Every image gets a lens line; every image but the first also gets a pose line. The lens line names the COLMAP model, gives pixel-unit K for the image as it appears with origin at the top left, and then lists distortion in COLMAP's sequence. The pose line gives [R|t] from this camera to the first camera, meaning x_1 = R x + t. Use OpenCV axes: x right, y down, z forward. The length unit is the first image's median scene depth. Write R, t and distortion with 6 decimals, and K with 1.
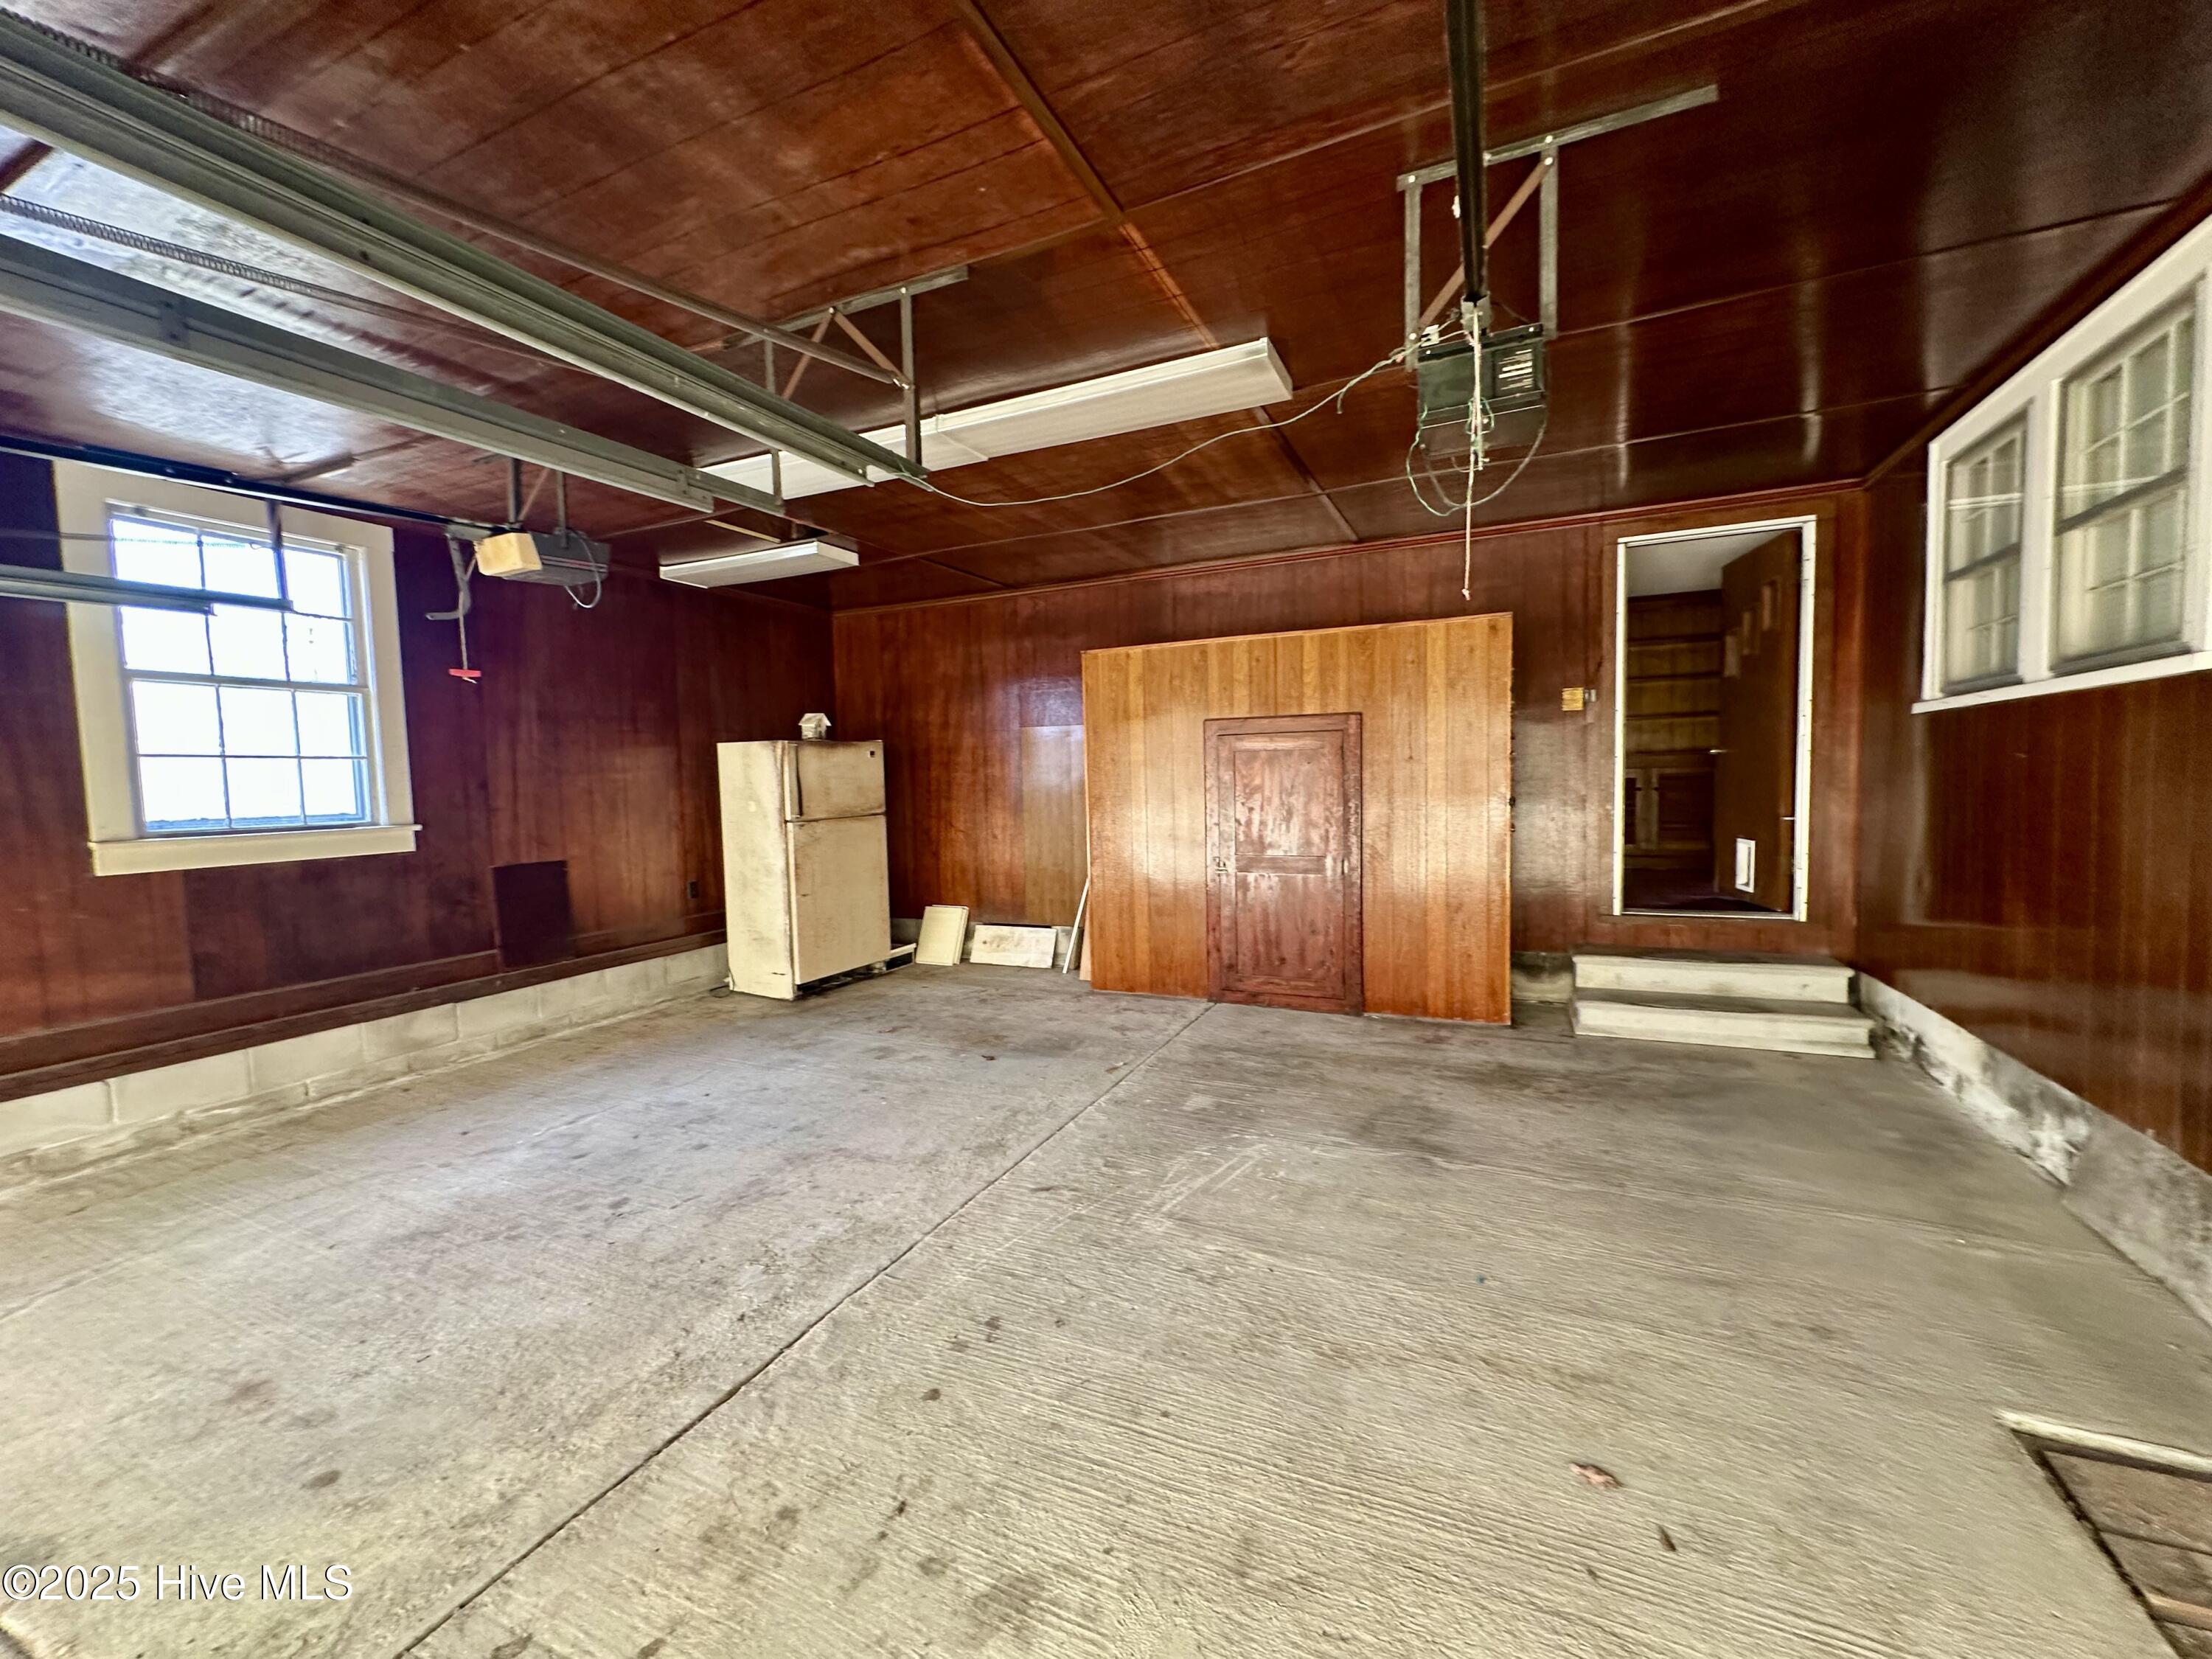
lens RADIAL K [[885.5, 0, 1105.0], [0, 885.5, 830.3], [0, 0, 1]] dist [0.000178, 0.000508]
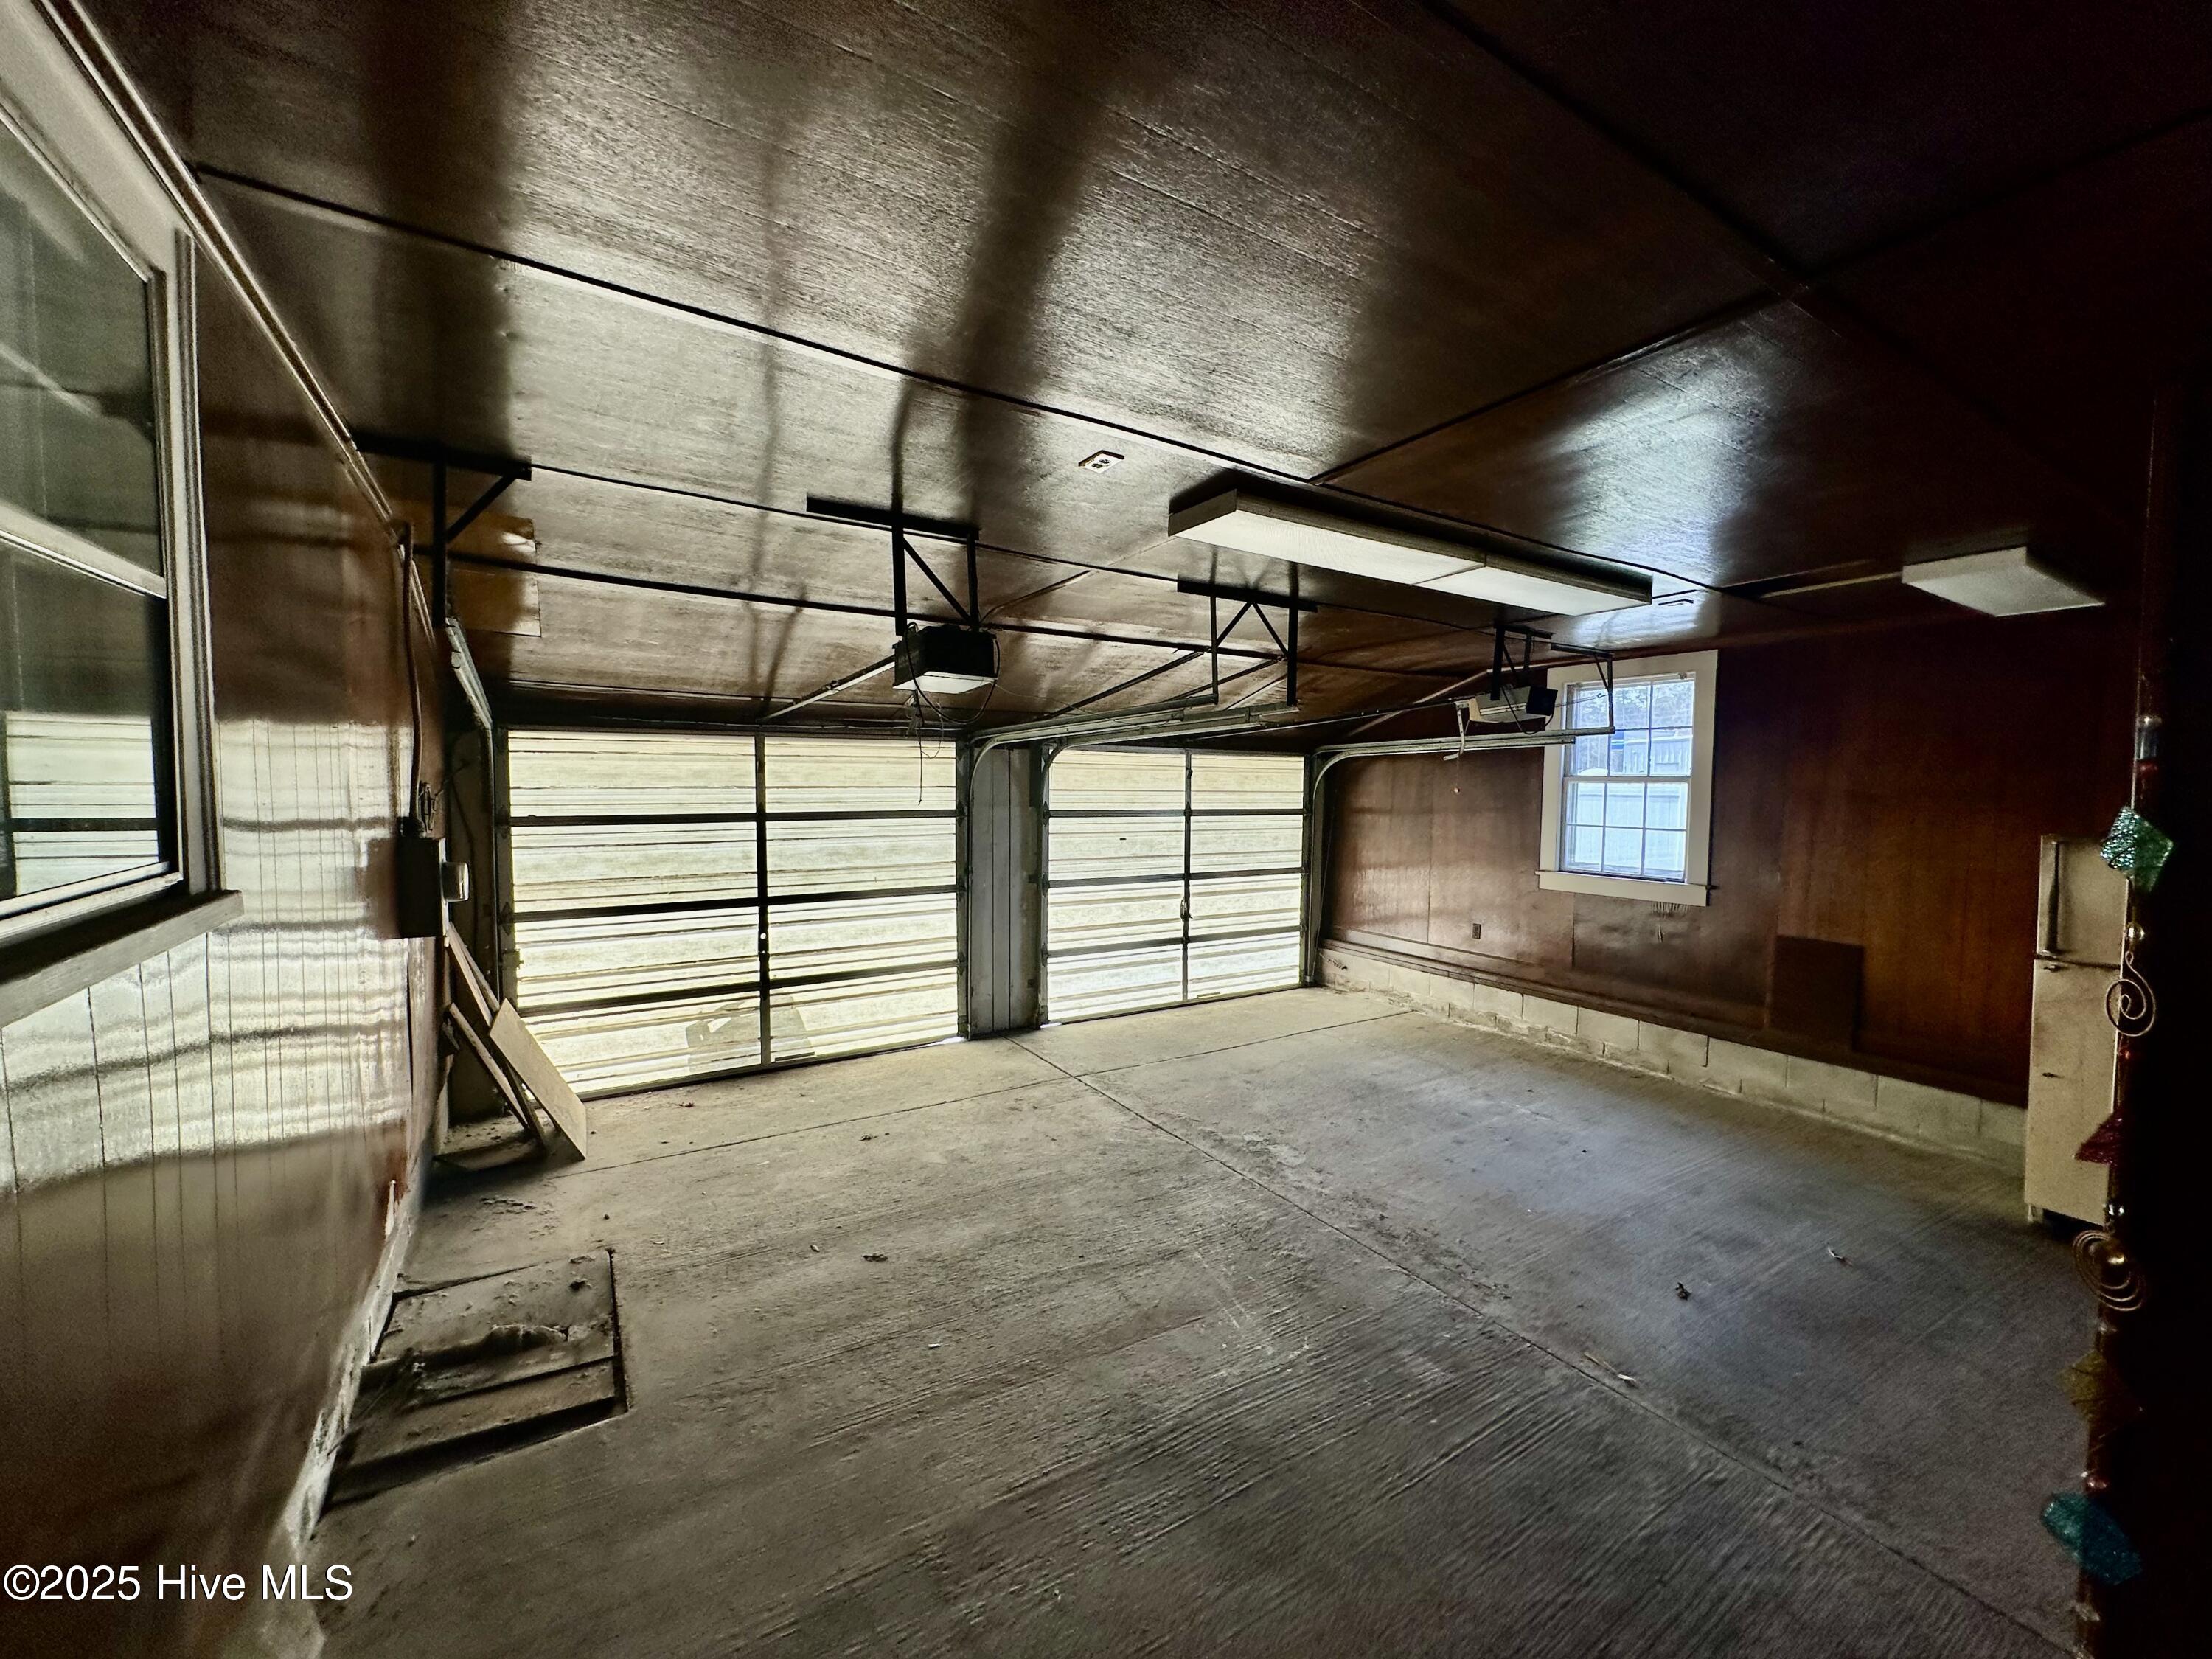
lens RADIAL K [[885.5, 0, 1105.0], [0, 885.5, 830.3], [0, 0, 1]] dist [0.000178, 0.000508]
pose [[-0.549591, 0.066901, -0.832751, 0.847814], [-0.047495, 0.992674, 0.111094, -0.215525], [0.834082, 0.100608, -0.542388, 1.135002]]
